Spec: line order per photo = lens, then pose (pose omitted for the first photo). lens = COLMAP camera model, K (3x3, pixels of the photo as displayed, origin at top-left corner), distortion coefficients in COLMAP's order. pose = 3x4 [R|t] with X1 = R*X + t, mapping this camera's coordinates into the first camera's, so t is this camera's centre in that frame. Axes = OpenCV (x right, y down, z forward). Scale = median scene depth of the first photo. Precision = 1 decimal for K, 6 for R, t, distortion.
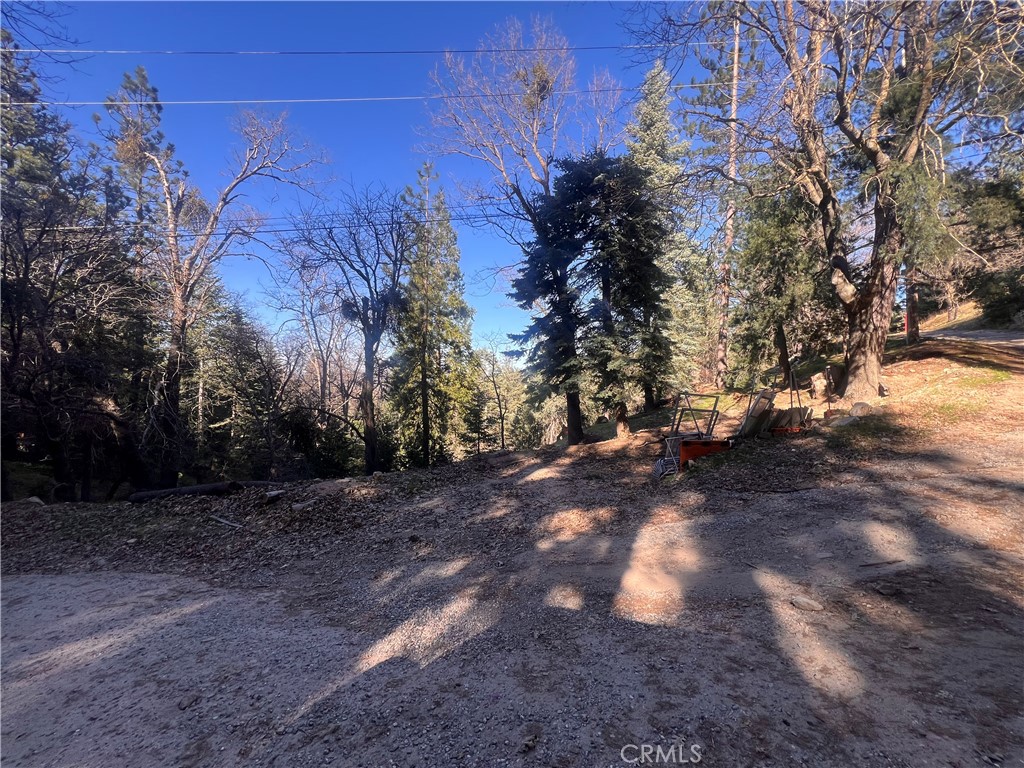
lens RADIAL K [[408.2, 0, 508.5], [0, 408.2, 380.3], [0, 0, 1]] dist [0.002428, 0.000113]
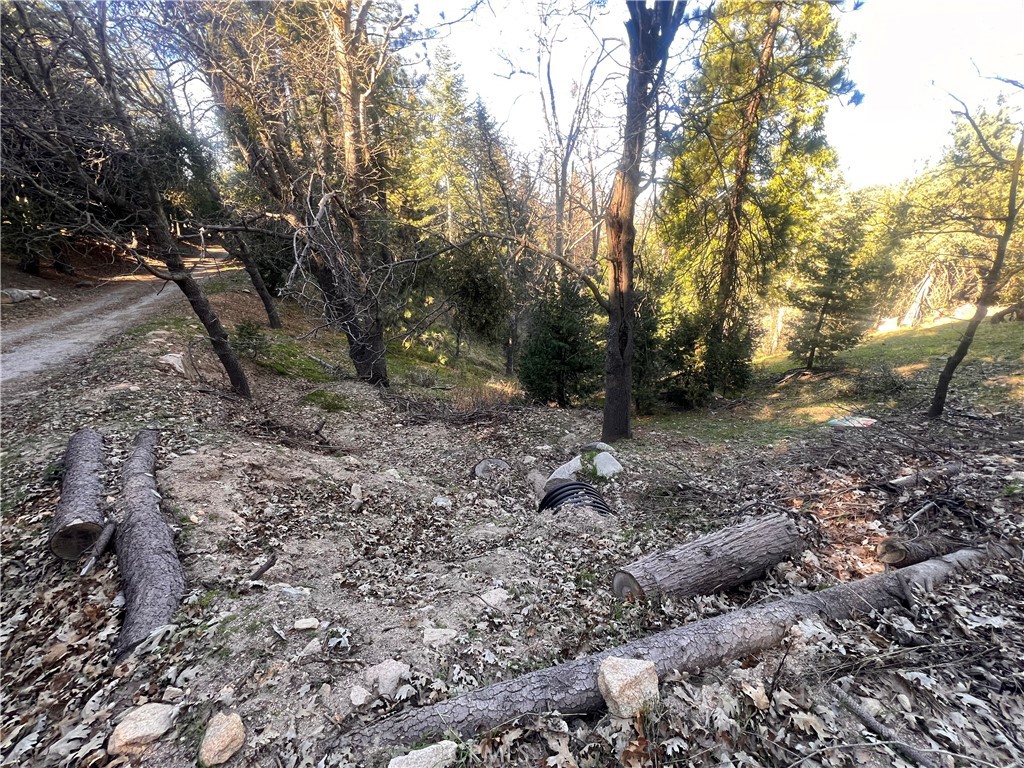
lens RADIAL K [[409.0, 0, 509.9], [0, 409.0, 380.7], [0, 0, 1]] dist [-0.000193, -0.000261]
pose [[0.829200, 0.205536, -0.519790, -0.184489], [0.011950, 0.923206, 0.384119, 0.037941], [0.558824, -0.324723, 0.763067, 0.549200]]
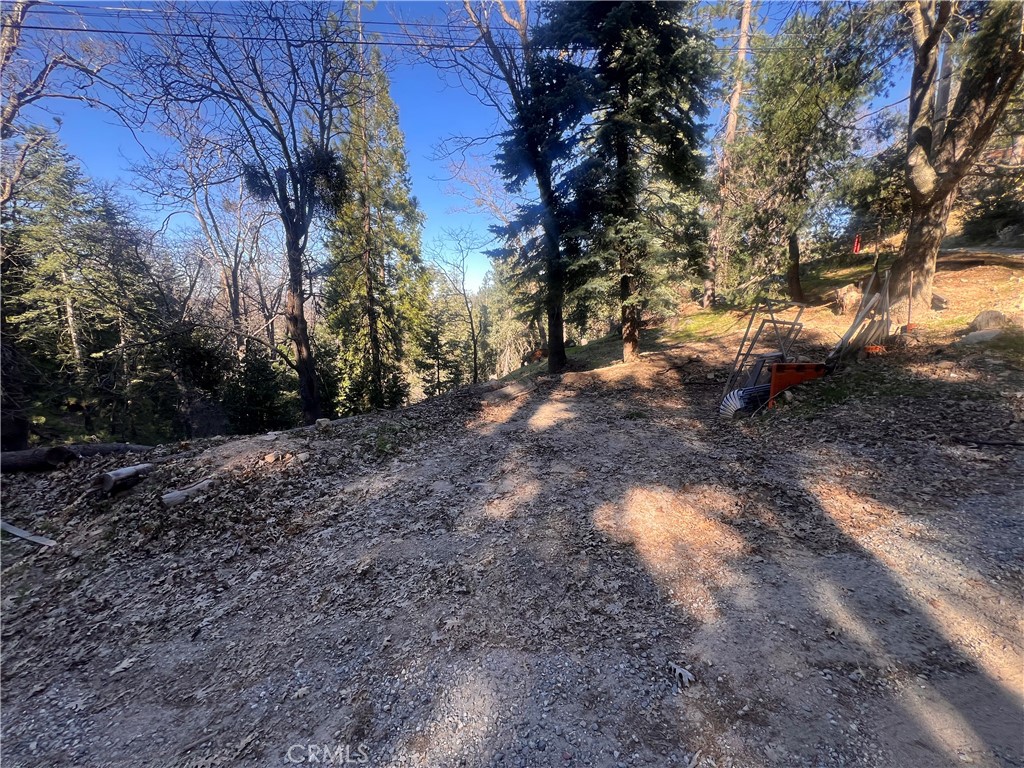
lens RADIAL K [[409.0, 0, 509.9], [0, 409.0, 380.7], [0, 0, 1]] dist [-0.000193, -0.000261]
pose [[0.989778, -0.019821, 0.141235, -0.071925], [-0.005867, 0.983798, 0.179185, 0.028765], [-0.142498, -0.178182, 0.973625, 0.207386]]
